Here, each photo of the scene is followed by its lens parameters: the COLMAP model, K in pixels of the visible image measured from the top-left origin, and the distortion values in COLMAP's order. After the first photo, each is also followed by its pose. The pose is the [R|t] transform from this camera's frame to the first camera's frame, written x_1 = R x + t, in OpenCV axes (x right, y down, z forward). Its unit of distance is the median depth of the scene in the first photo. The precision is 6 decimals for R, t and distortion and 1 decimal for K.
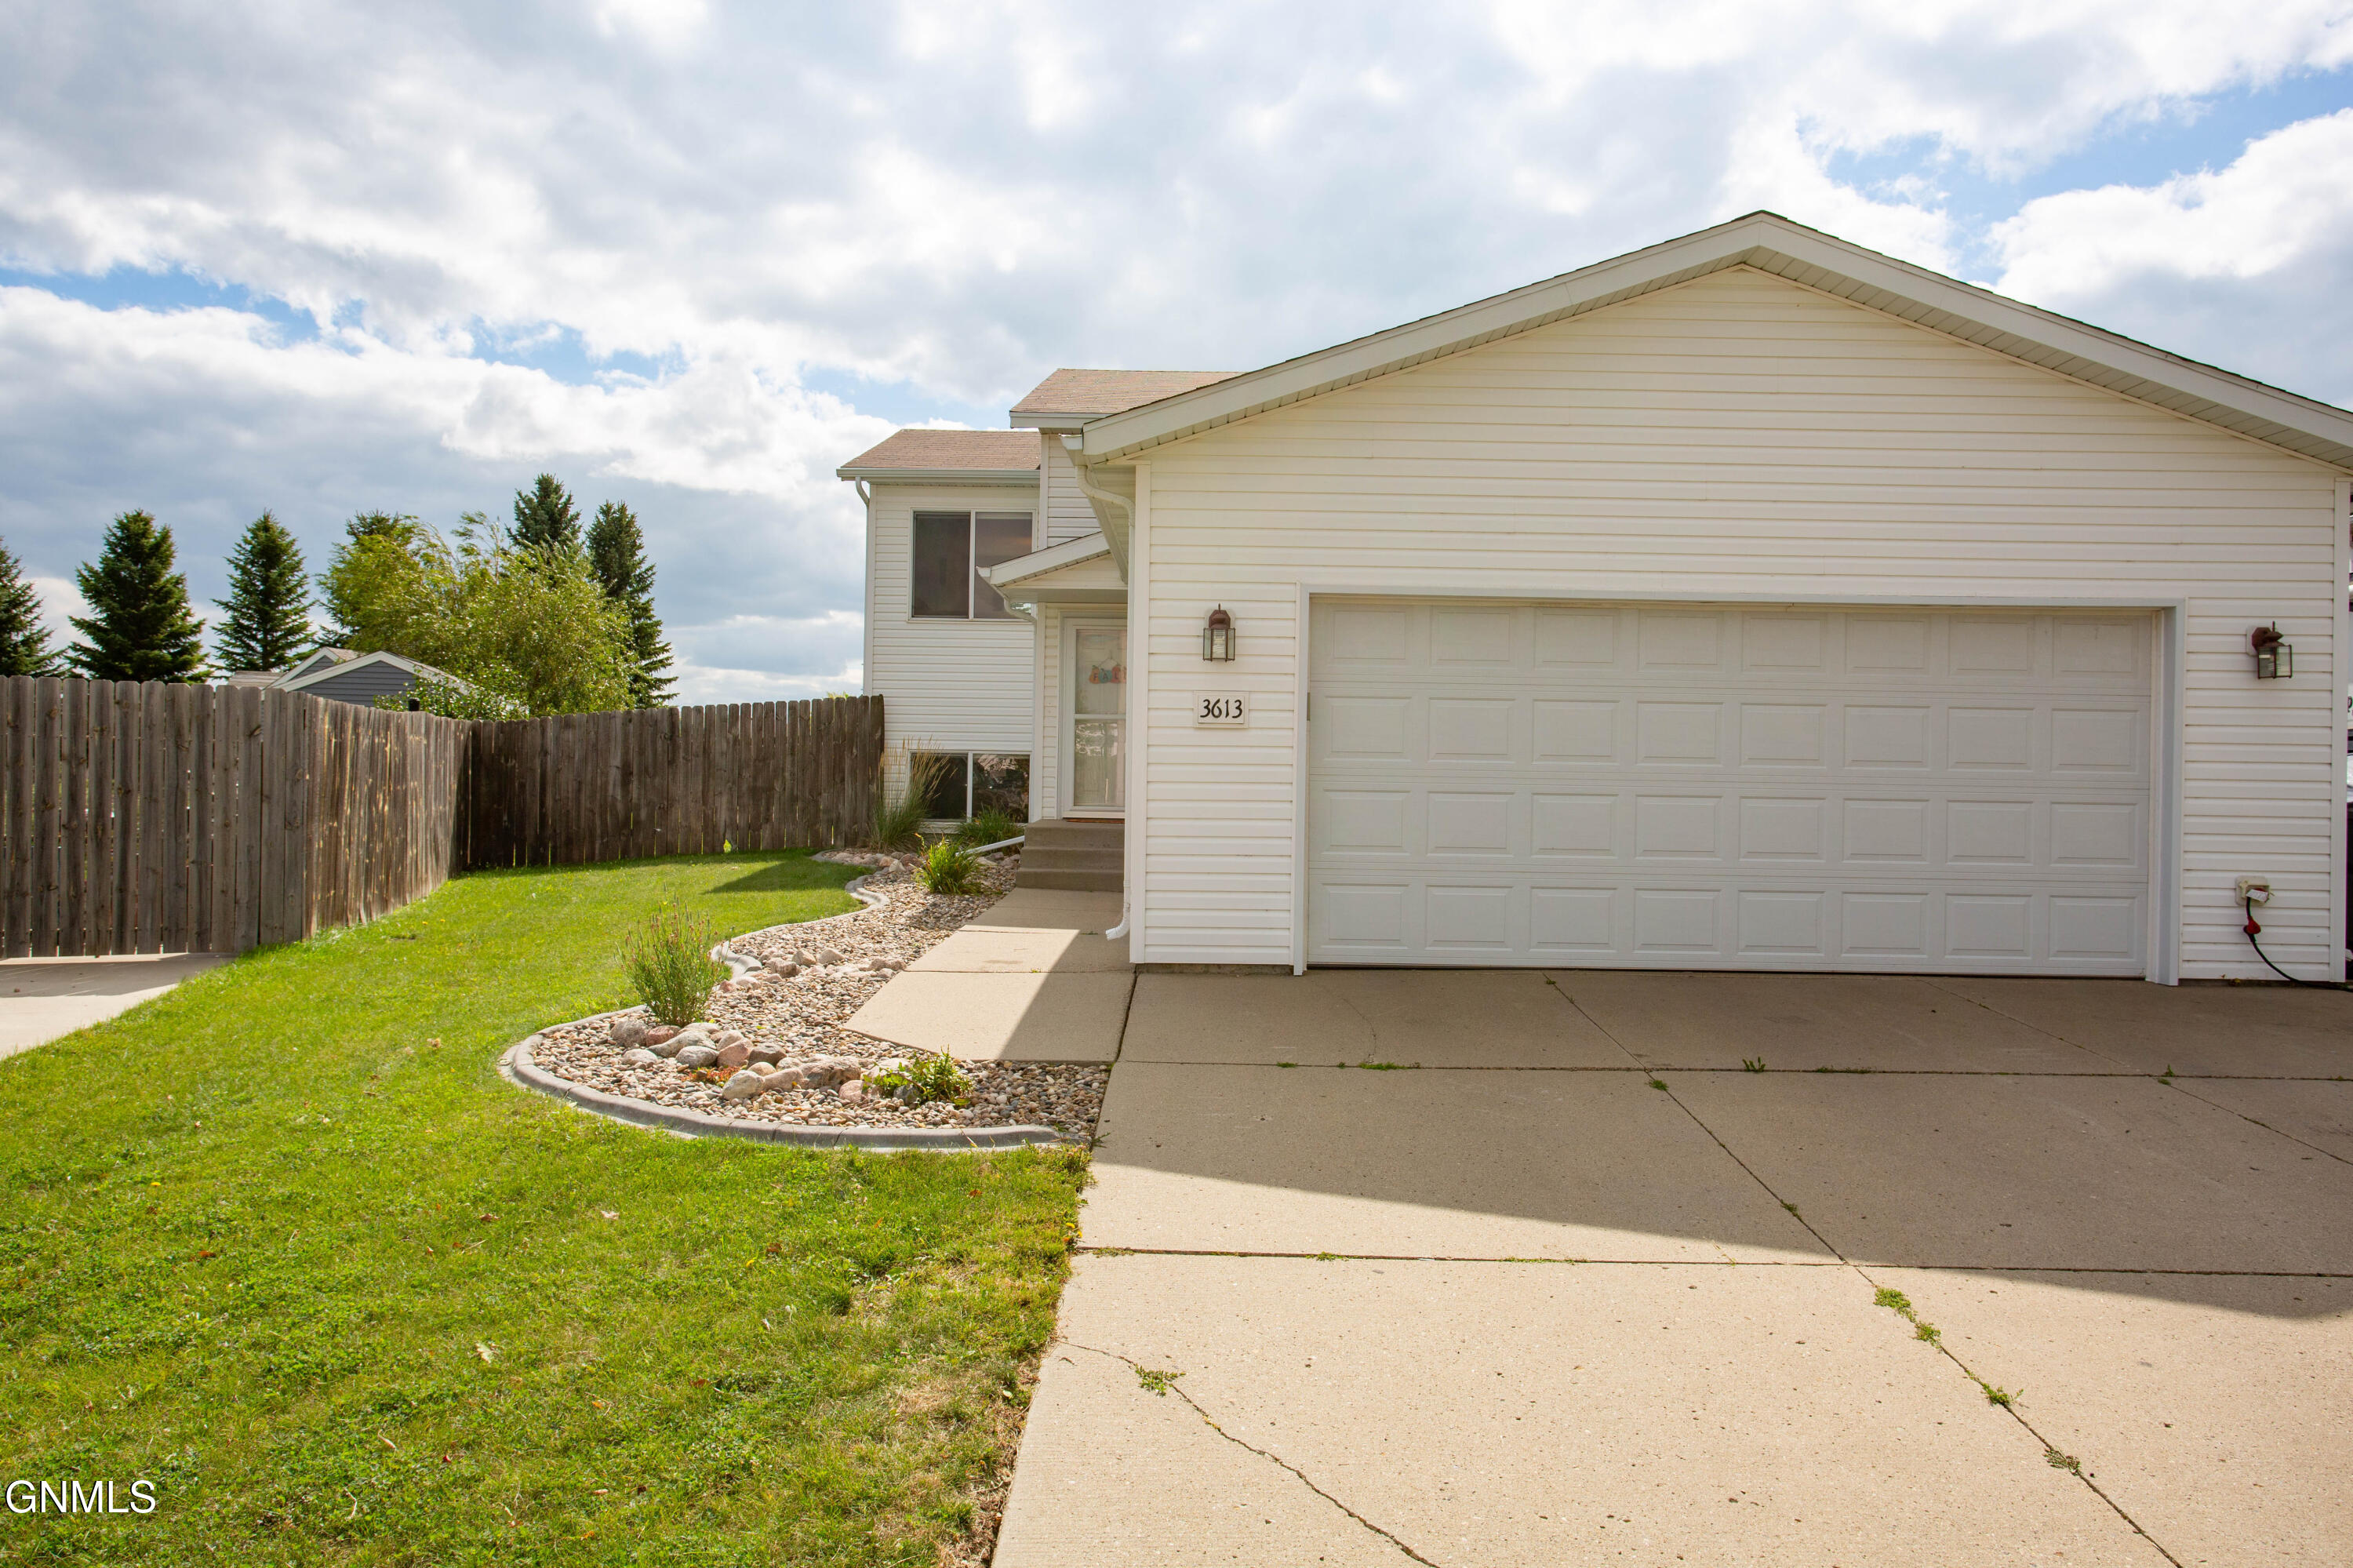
lens RADIAL K [[1731.7, 0, 1176.5], [0, 1731.7, 784.0], [0, 0, 1]] dist [-0.004892, 0.001301]
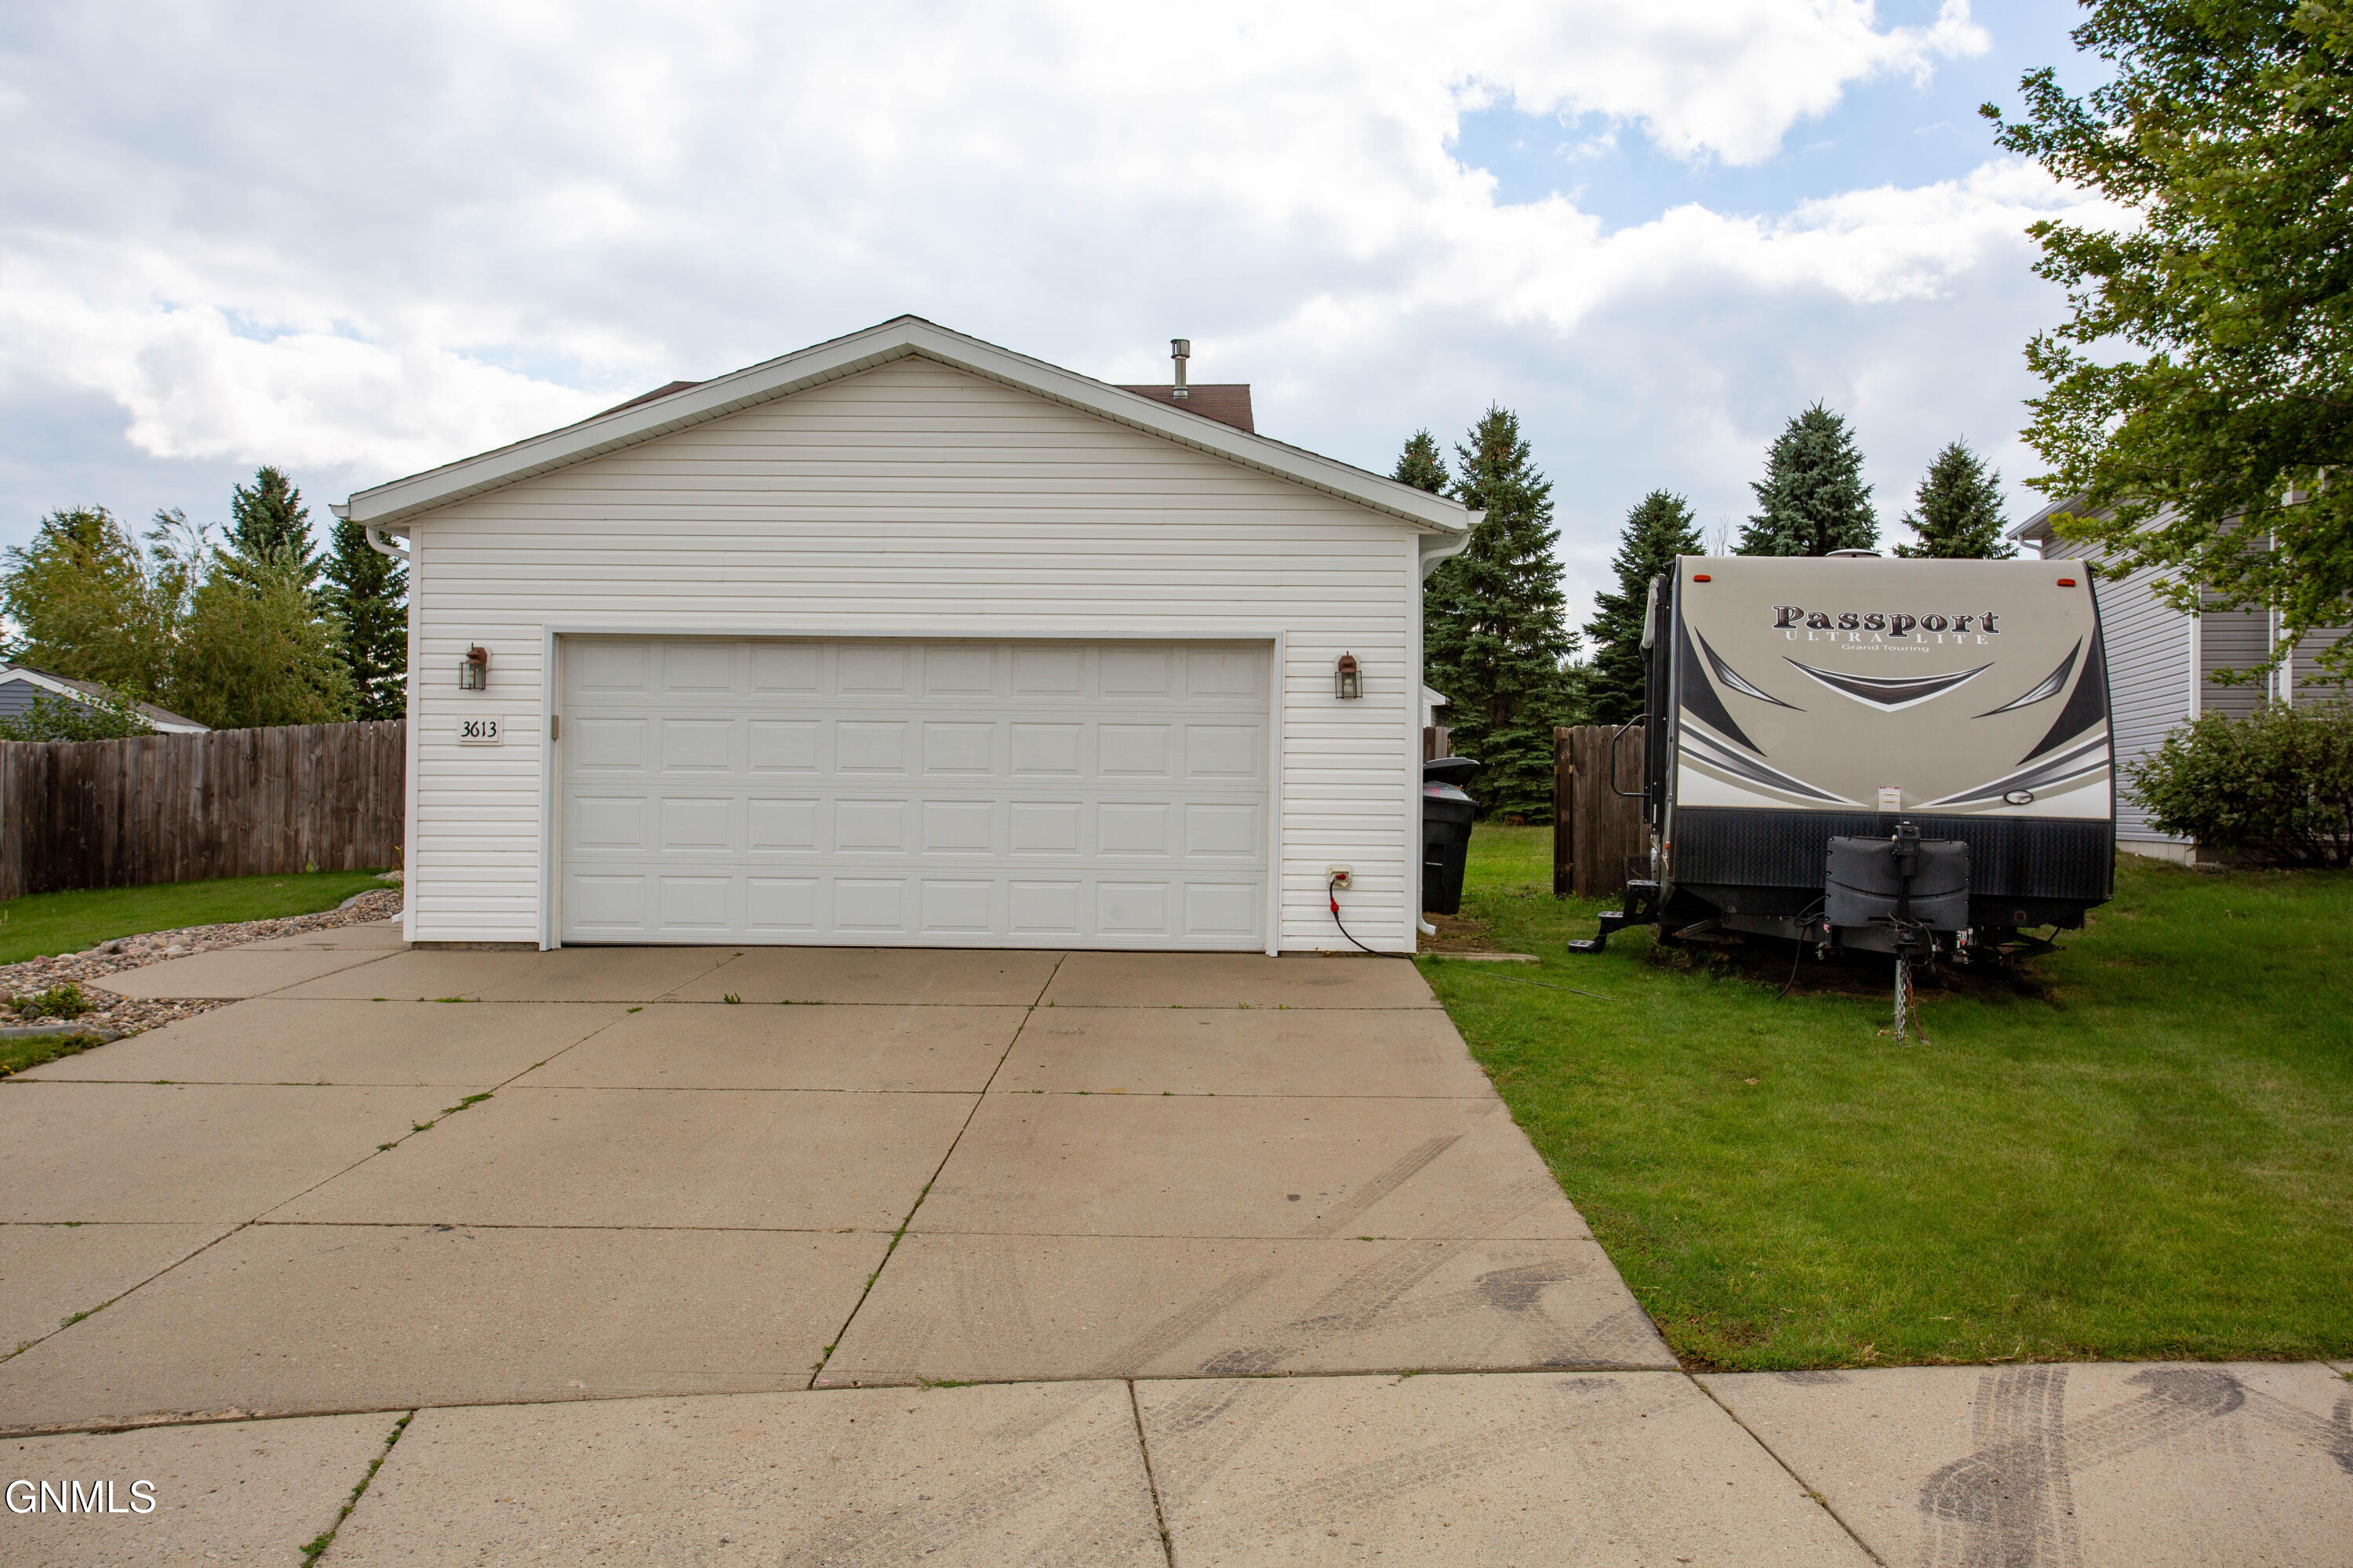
lens RADIAL K [[2176.1, 0, 1176.5], [0, 2176.1, 784.0], [0, 0, 1]] dist [0.003274, 0.175907]
pose [[0.999754, -0.005854, -0.021406, 0.264670], [0.005526, 0.999866, -0.015382, 0.010048], [0.021493, 0.015260, 0.999653, -0.244790]]
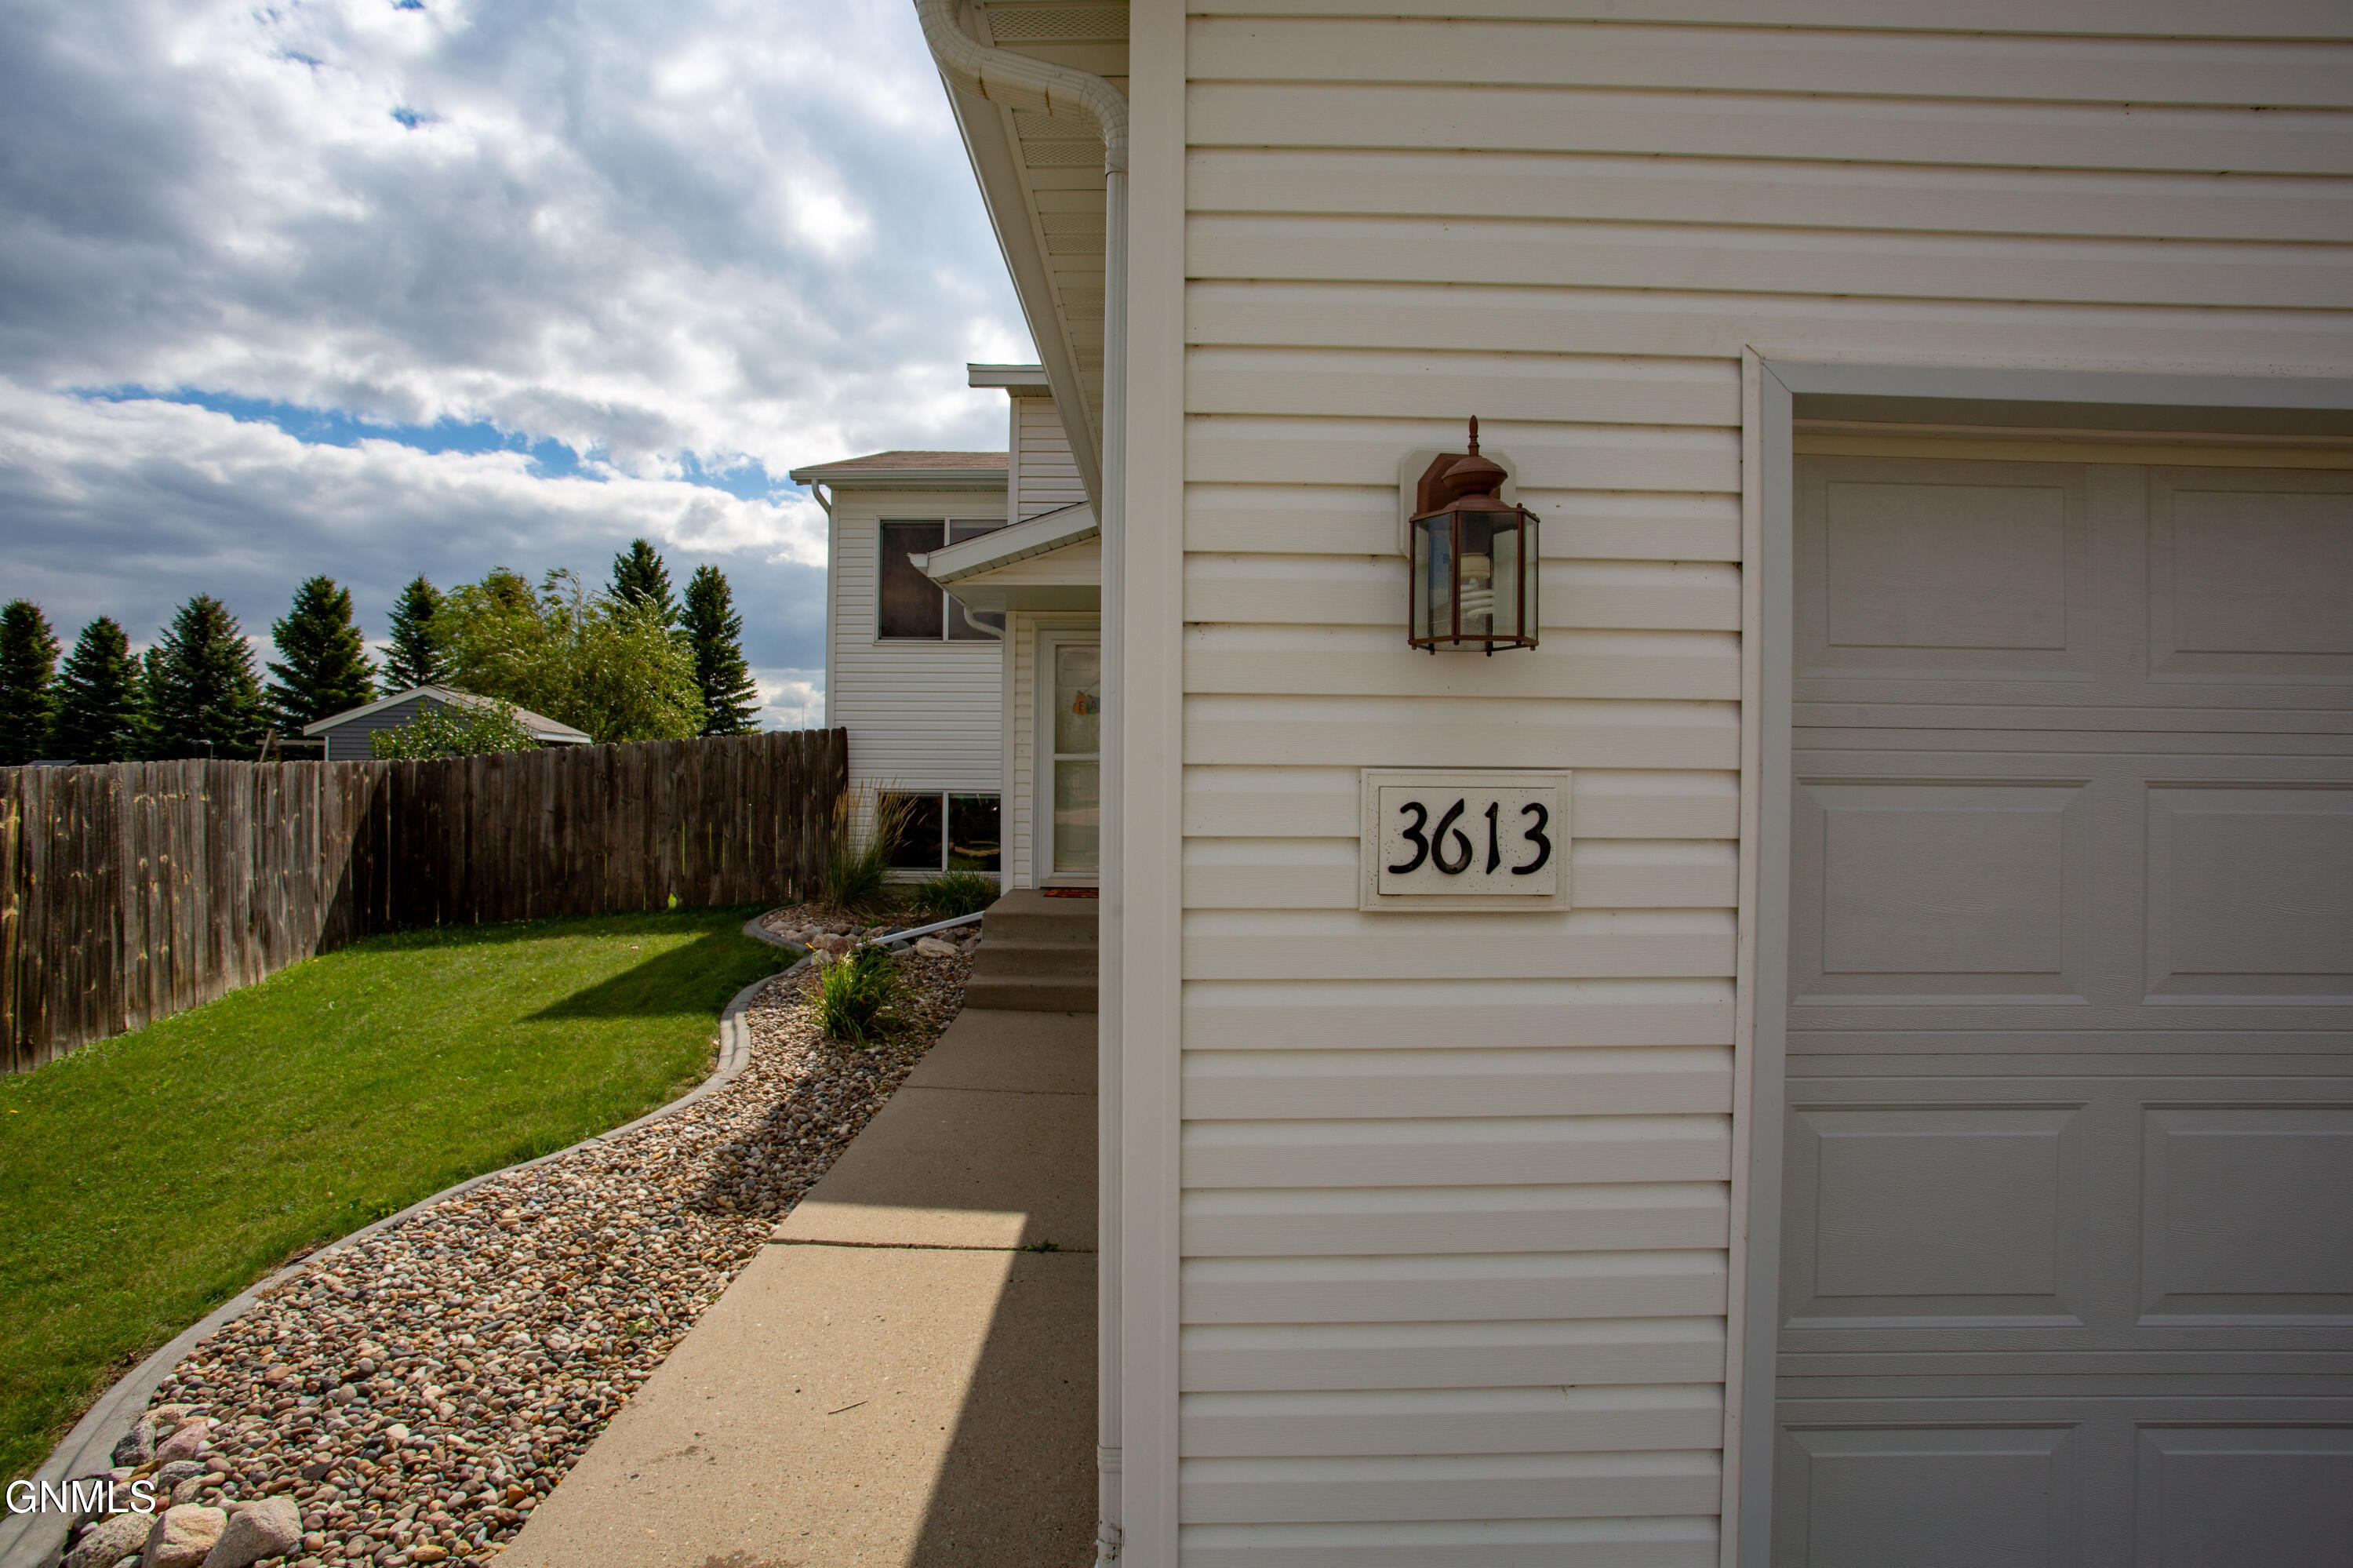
lens RADIAL K [[1171.3, 0, 1182.0], [0, 1171.3, 778.5], [0, 0, 1]] dist [-0.070077, 0.031180]
pose [[0.999807, -0.007199, 0.018261, -0.009511], [0.007150, 0.999971, 0.002778, -0.025888], [-0.018280, -0.002647, 0.999829, 0.404447]]
